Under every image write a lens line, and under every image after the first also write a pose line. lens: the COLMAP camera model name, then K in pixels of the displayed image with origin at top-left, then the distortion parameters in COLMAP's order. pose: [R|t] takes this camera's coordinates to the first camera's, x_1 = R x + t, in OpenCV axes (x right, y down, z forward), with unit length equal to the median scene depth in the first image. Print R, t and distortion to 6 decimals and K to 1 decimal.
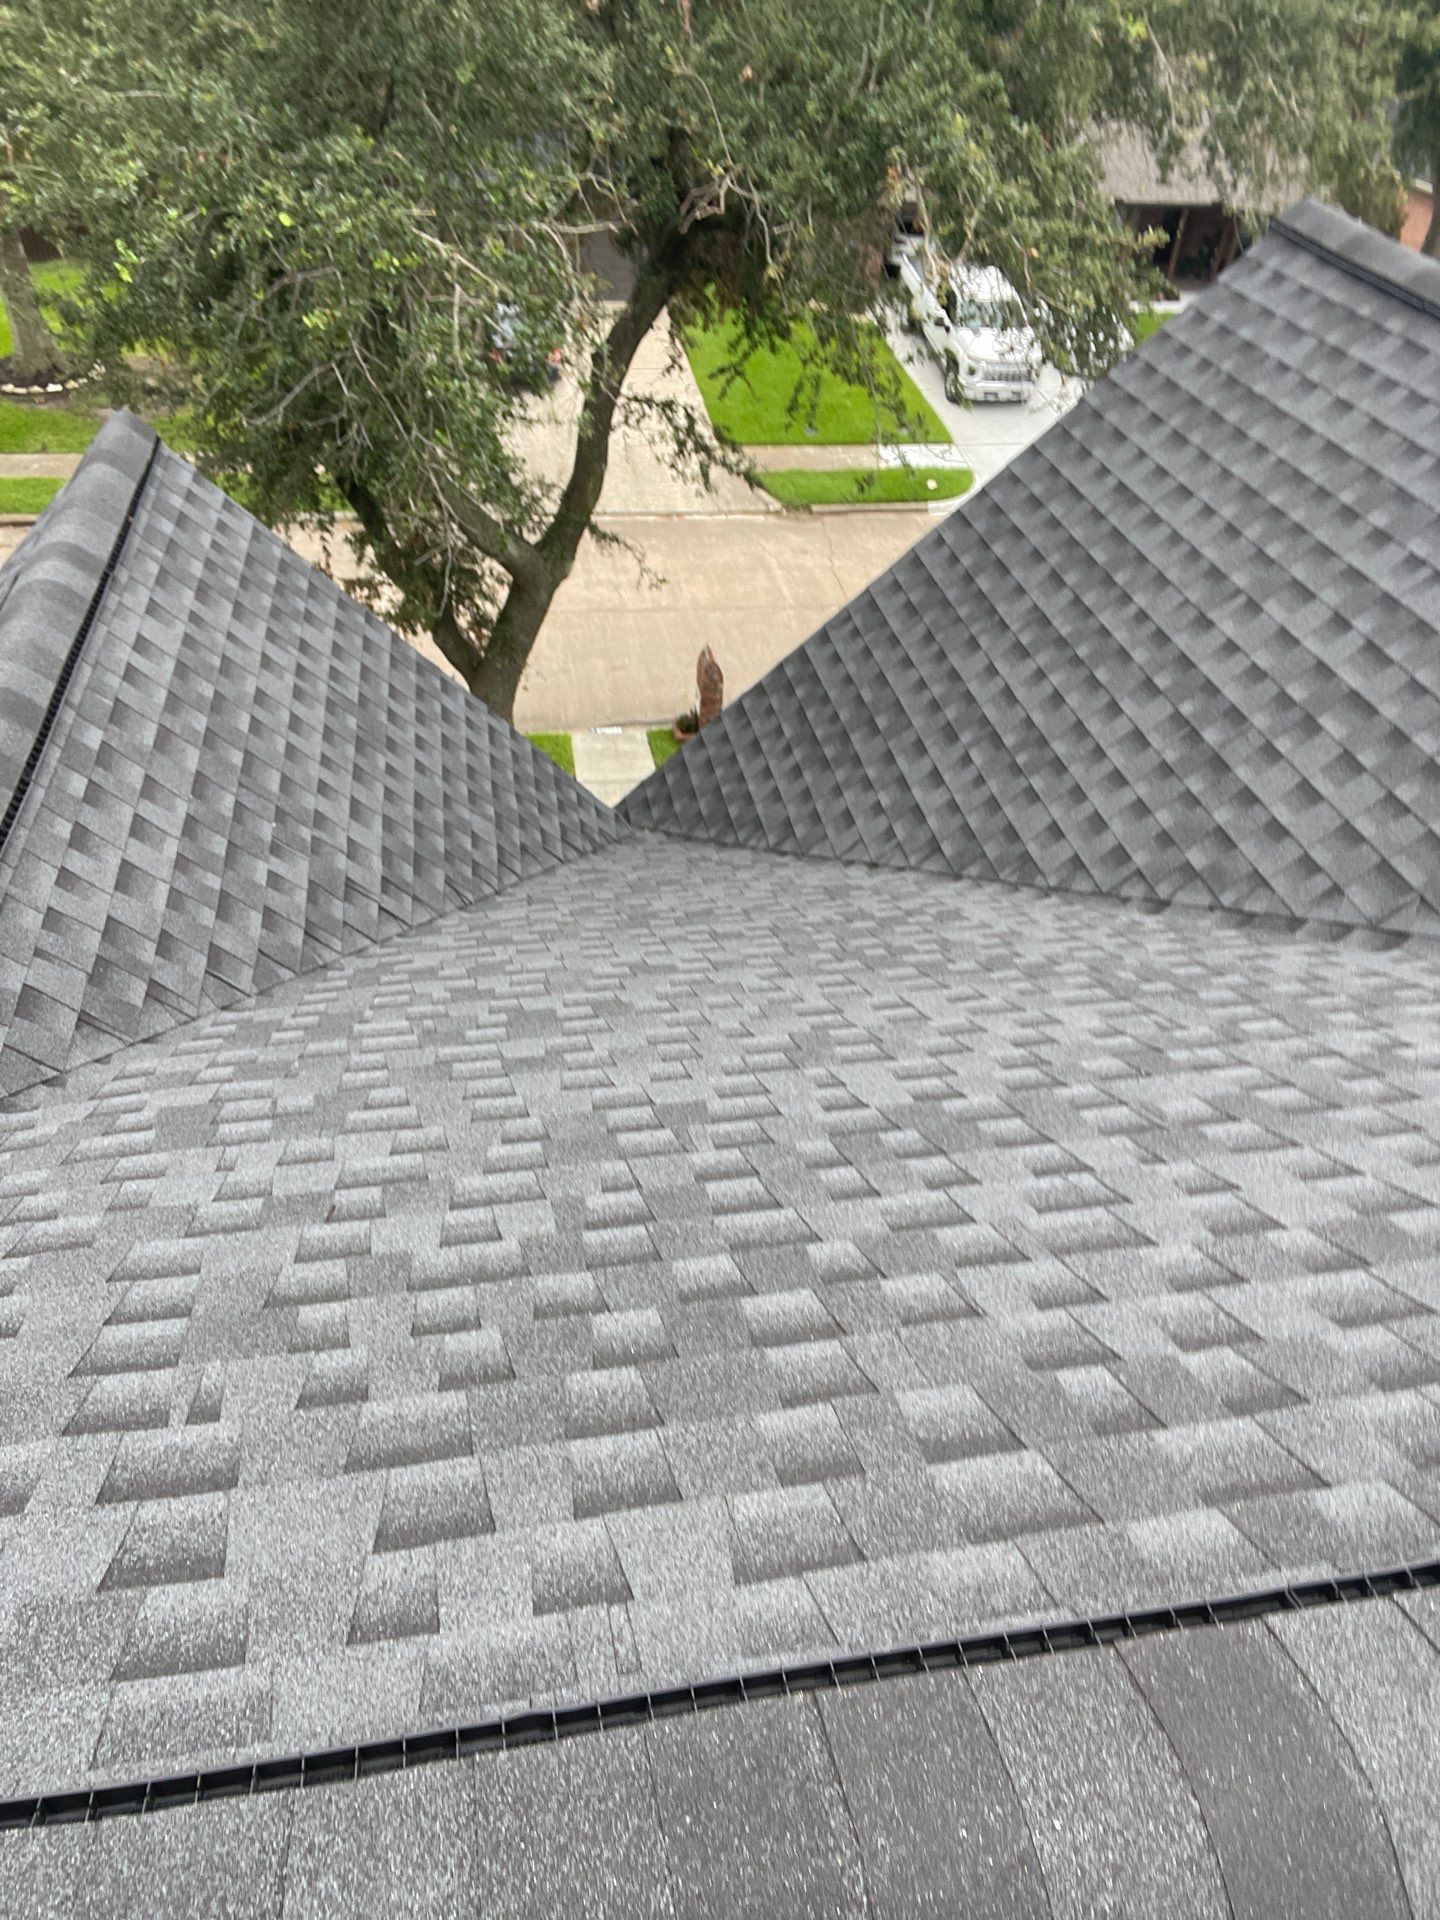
lens RADIAL K [[1303.3, 0, 711.7], [0, 1303.3, 923.8], [0, 0, 1]] dist [0.067784, -0.072051]
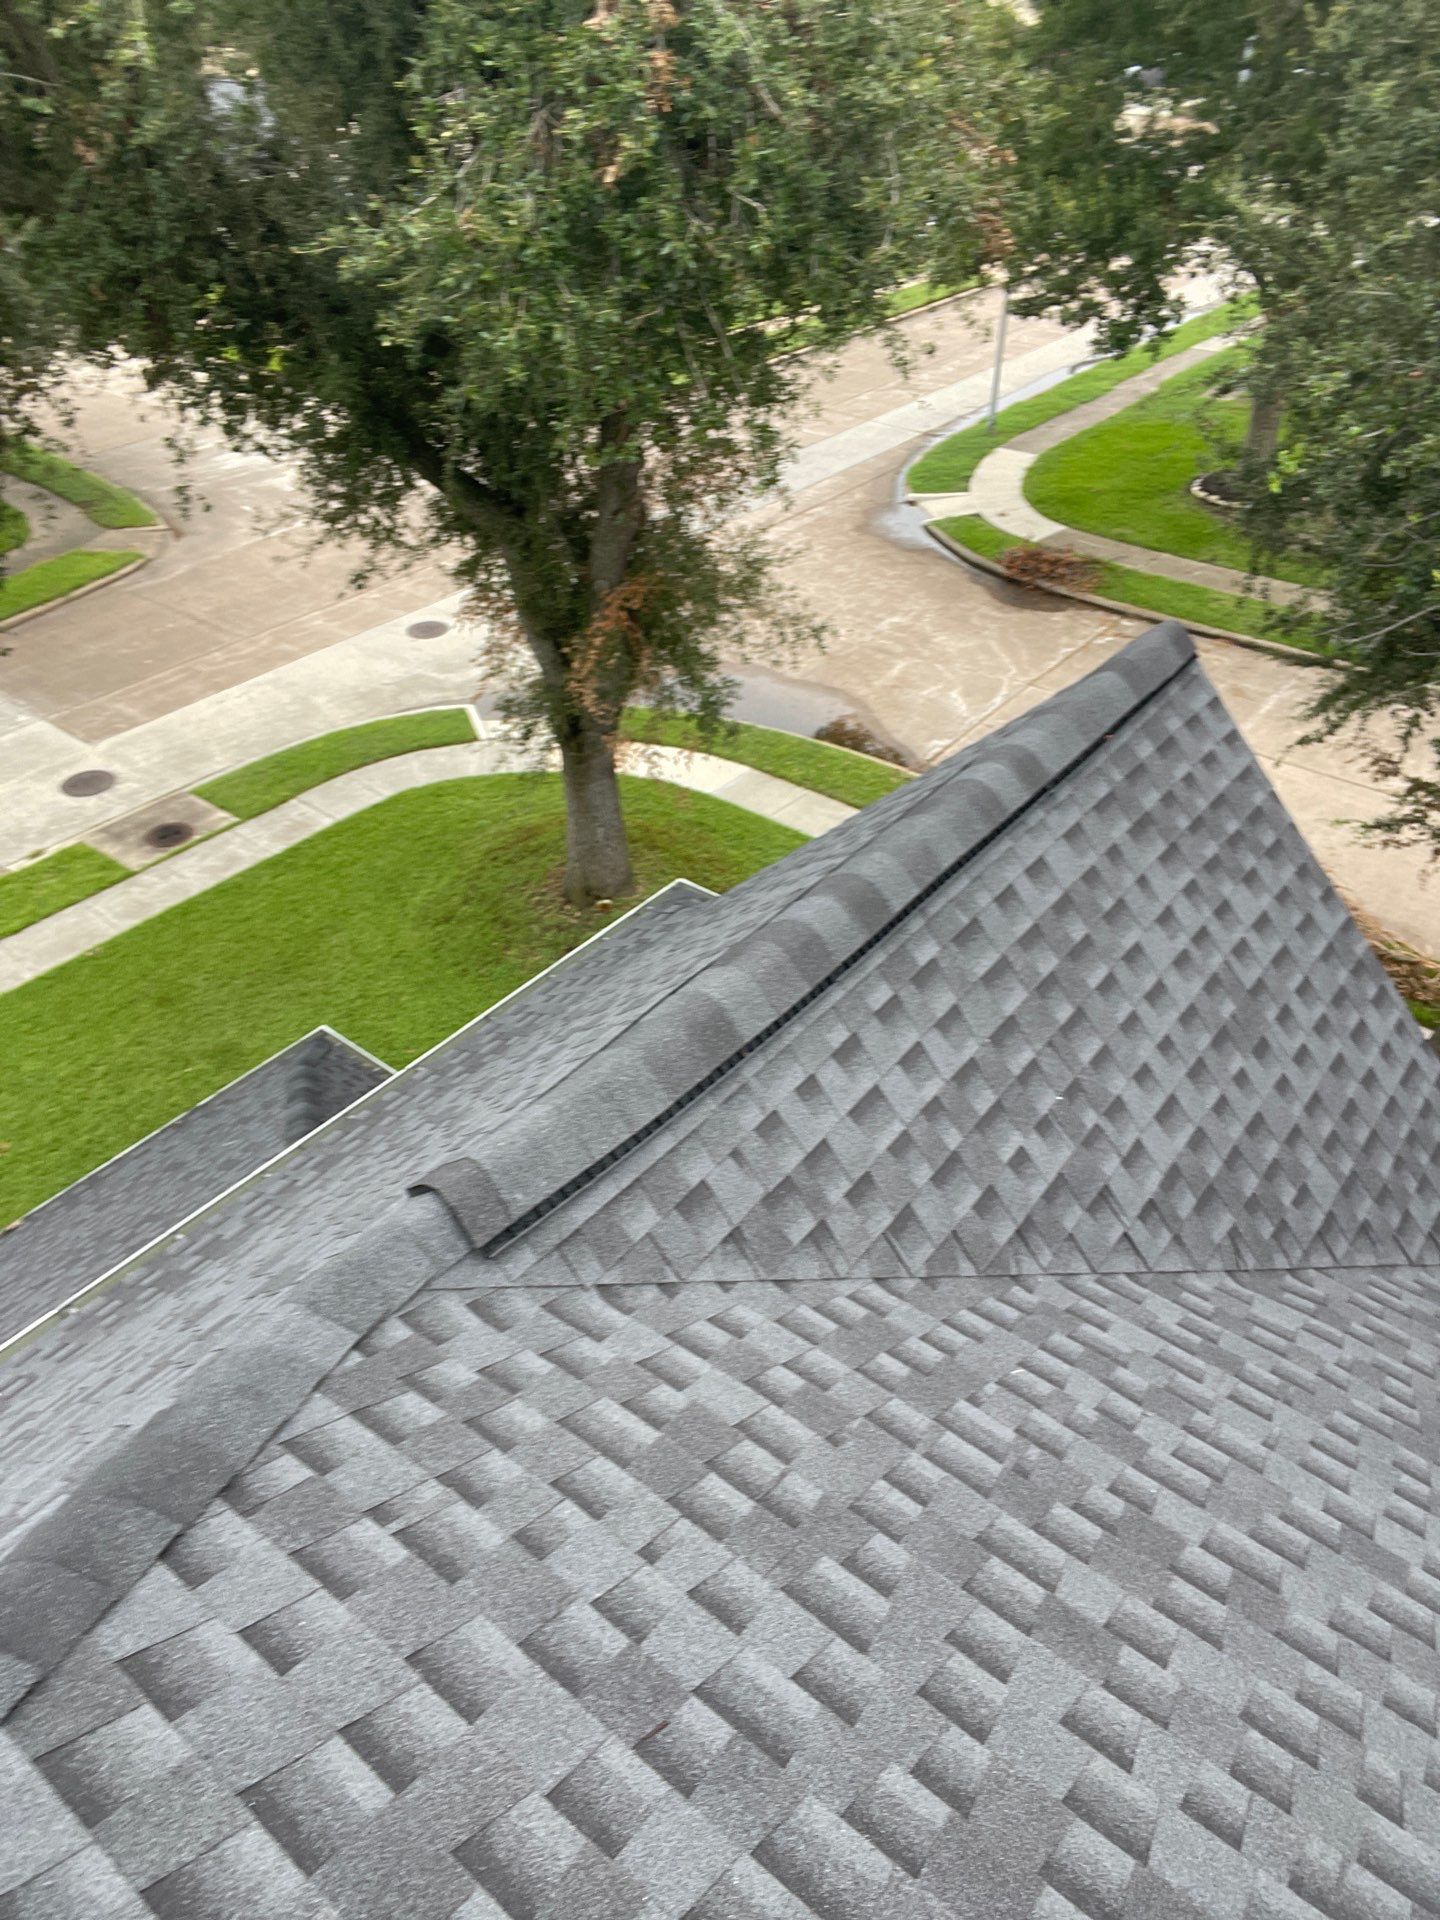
lens RADIAL K [[1295.6, 0, 722.5], [0, 1295.6, 936.0], [0, 0, 1]] dist [0.063787, -0.064841]
pose [[0.671700, 0.404769, -0.620468, 0.029419], [-0.445962, 0.889711, 0.097627, -0.184034], [0.591554, 0.211129, 0.778131, 0.152205]]
